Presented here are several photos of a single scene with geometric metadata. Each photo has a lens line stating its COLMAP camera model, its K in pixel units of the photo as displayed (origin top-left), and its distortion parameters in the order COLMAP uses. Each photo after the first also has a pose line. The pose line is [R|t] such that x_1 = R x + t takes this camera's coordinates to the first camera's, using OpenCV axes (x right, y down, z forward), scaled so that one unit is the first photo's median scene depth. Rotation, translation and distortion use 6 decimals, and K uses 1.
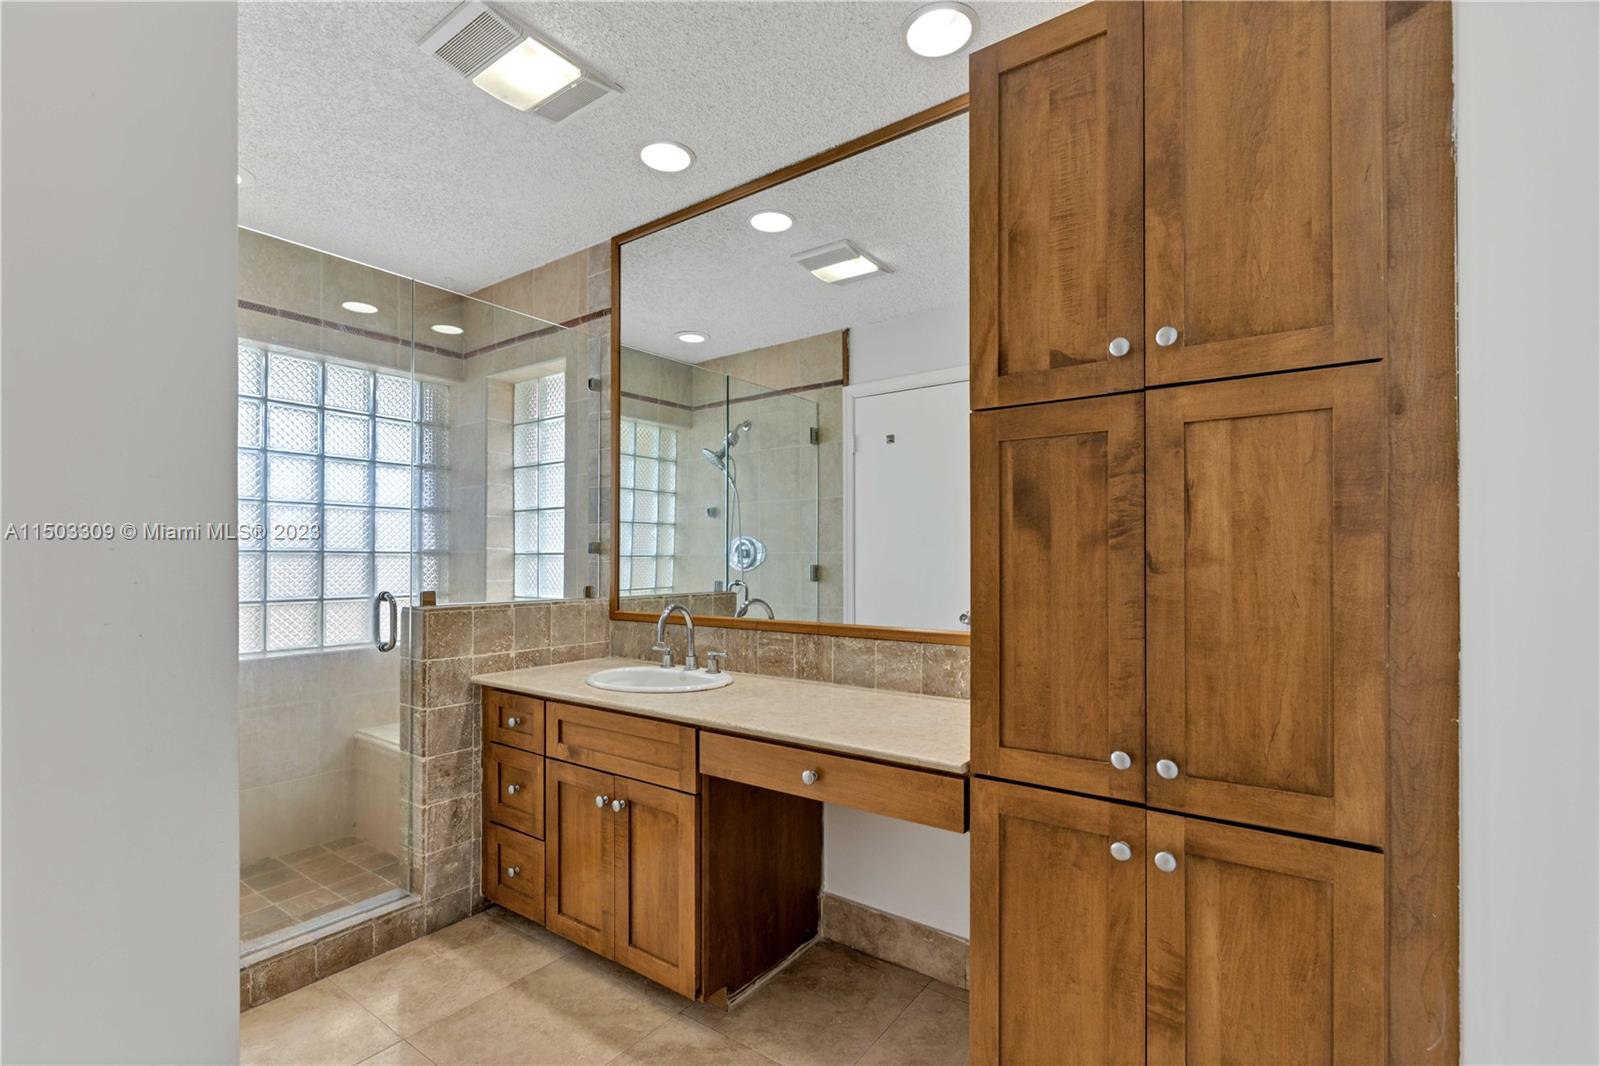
lens RADIAL K [[711.6, 0, 786.4], [0, 711.6, 556.0], [0, 0, 1]] dist [0.003344, -0.001970]
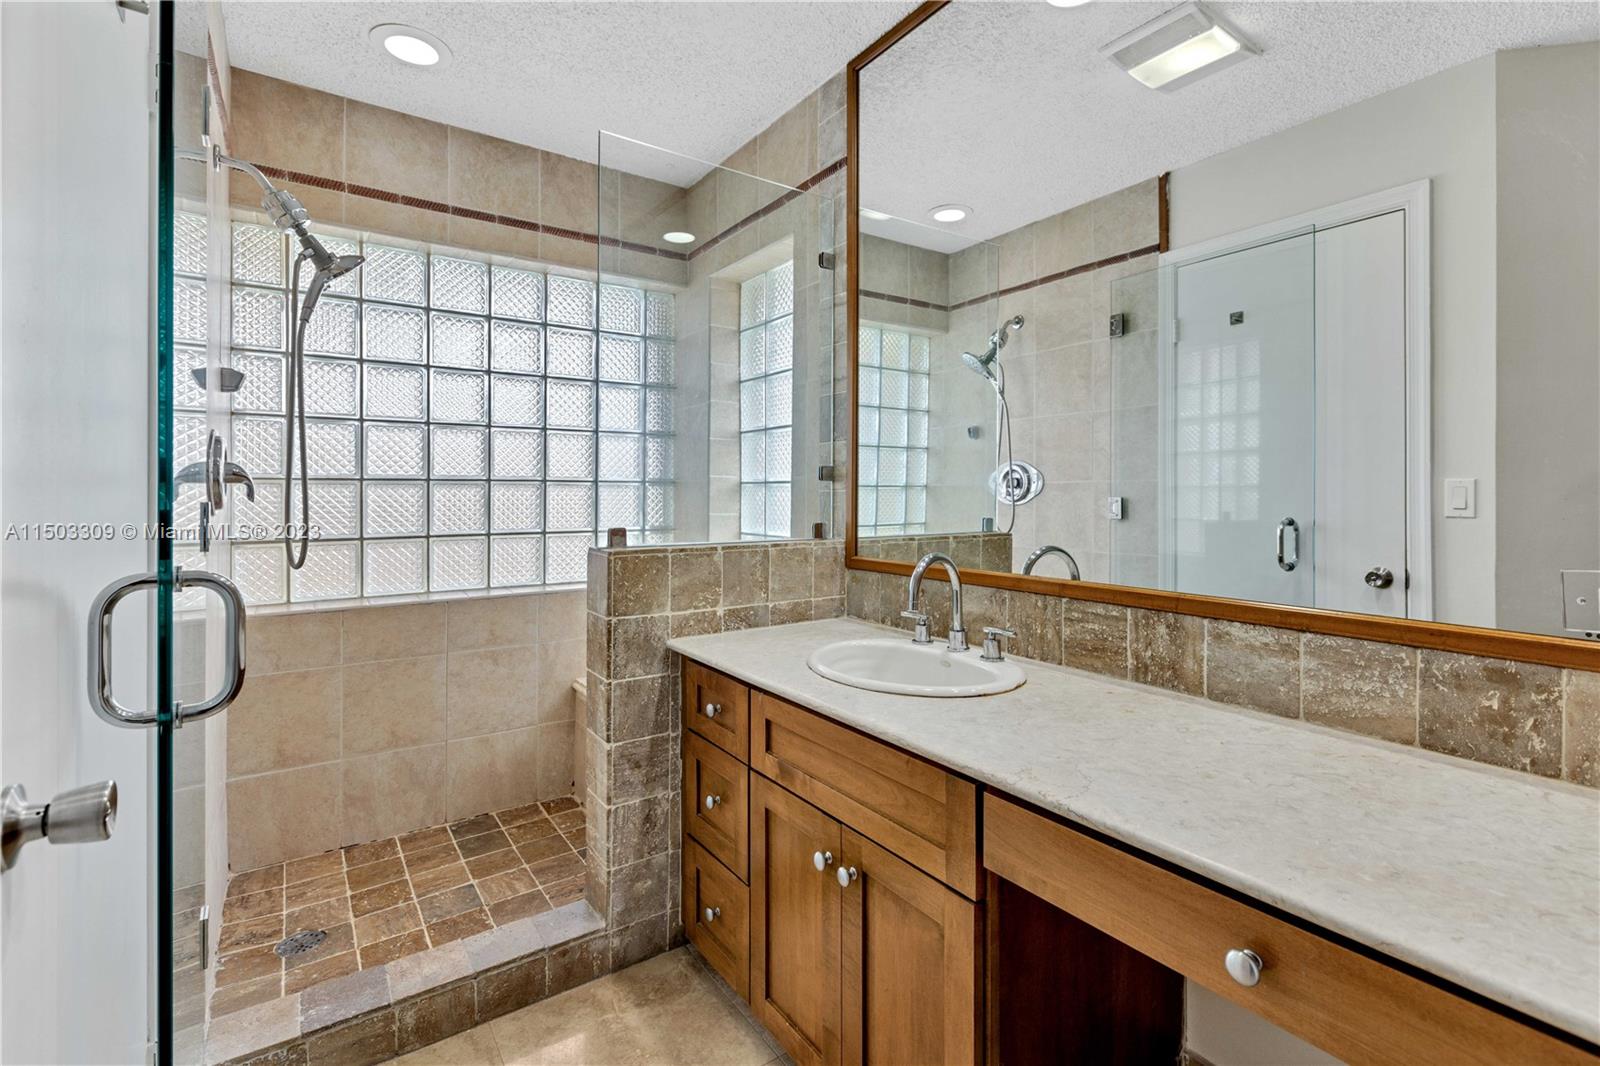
lens RADIAL K [[711.6, 0, 814.4], [0, 711.6, 491.9], [0, 0, 1]] dist [0.003344, -0.001970]
pose [[0.952850, 0.001018, -0.303440, -0.050966], [0.000483, 0.999988, 0.004873, 0.004926], [0.303442, -0.004790, 0.952838, 0.276155]]
